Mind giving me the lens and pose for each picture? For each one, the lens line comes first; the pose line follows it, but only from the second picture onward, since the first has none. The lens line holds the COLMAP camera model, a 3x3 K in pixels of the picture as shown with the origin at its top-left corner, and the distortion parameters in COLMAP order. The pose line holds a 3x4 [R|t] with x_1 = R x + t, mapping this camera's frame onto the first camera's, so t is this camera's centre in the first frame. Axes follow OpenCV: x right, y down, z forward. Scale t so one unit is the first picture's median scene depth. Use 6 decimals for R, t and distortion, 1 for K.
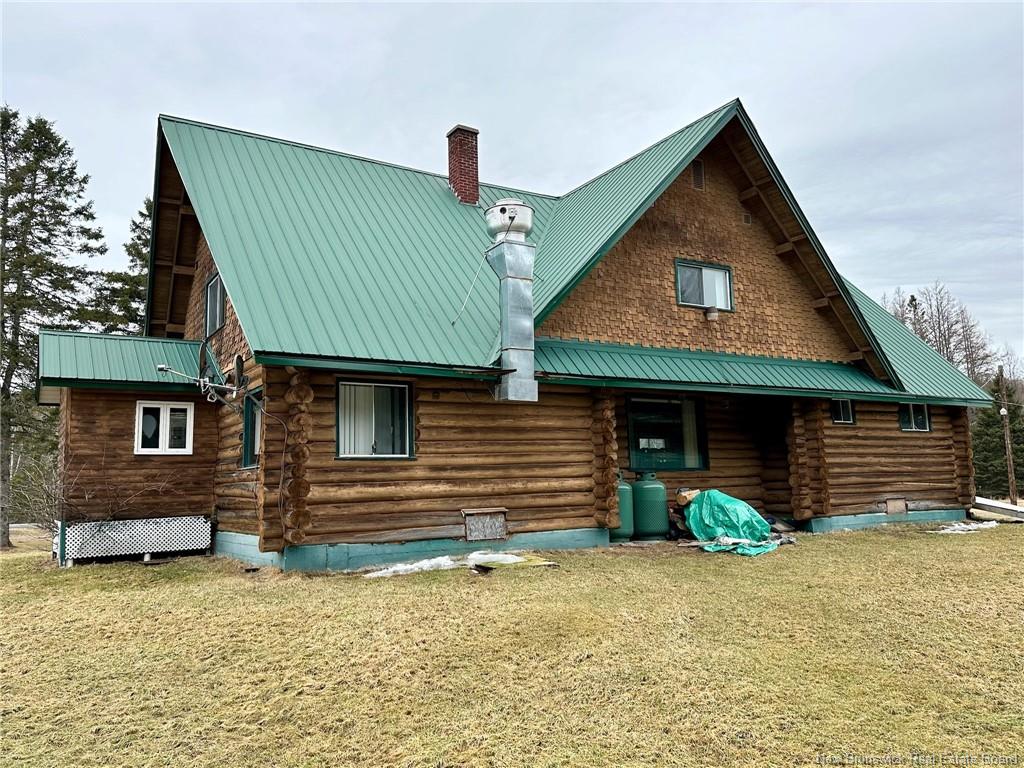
lens RADIAL K [[830.4, 0, 512.0], [0, 830.4, 384.0], [0, 0, 1]] dist [0.012723, -0.004761]
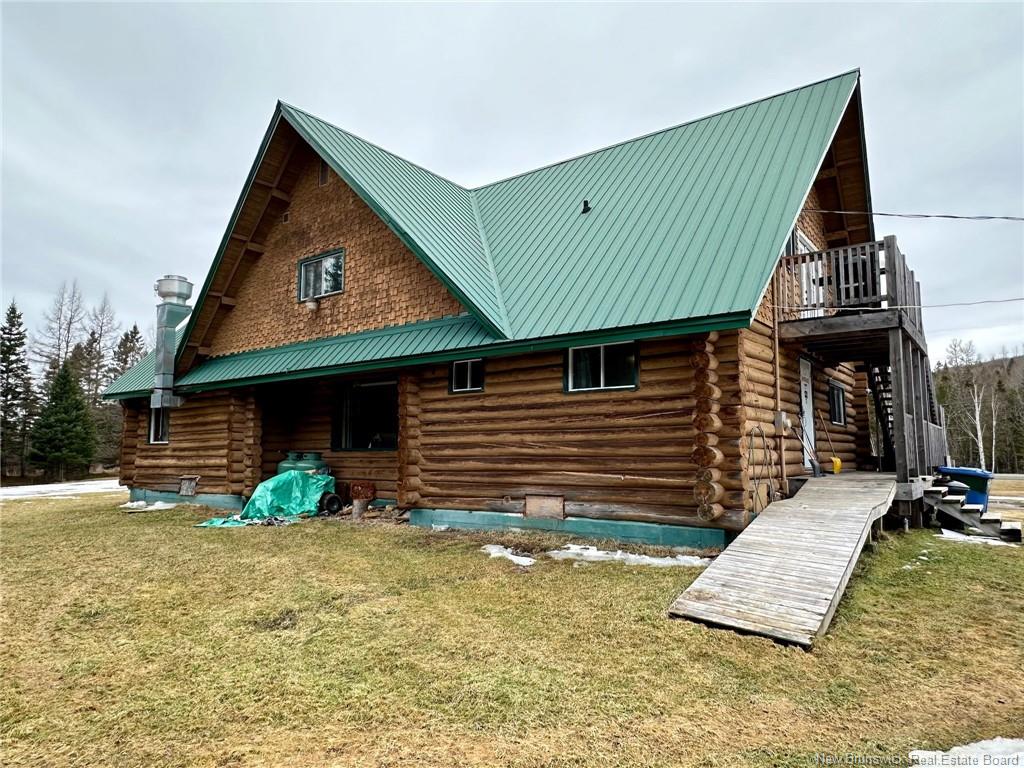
lens RADIAL K [[667.3, 0, 512.0], [0, 667.3, 384.0], [0, 0, 1]] dist [-0.004208, -0.003422]
pose [[0.364612, -0.066393, -0.928789, 1.092722], [0.121363, 0.992335, -0.023293, 0.065929], [0.923217, -0.104228, 0.369875, 0.896139]]
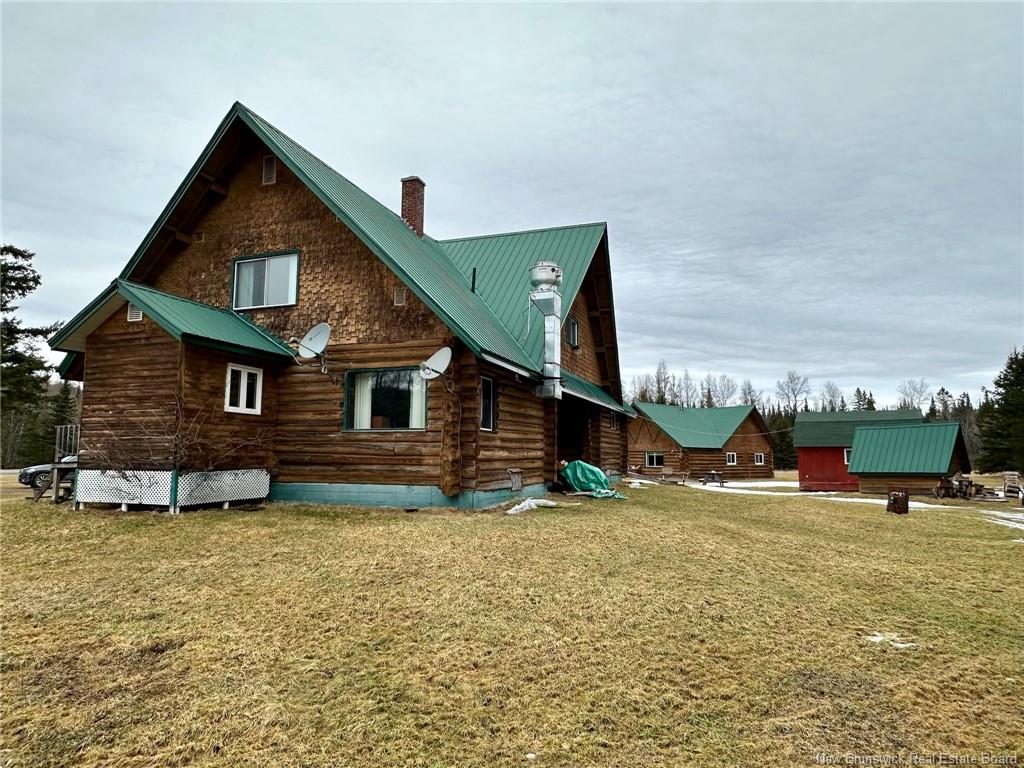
lens RADIAL K [[667.3, 0, 512.0], [0, 667.3, 384.0], [0, 0, 1]] dist [-0.004208, -0.003422]
pose [[0.780268, 0.102161, 0.617045, -0.625108], [-0.110566, 0.993562, -0.024685, 0.025336], [-0.615595, -0.048963, 0.786541, 0.070909]]
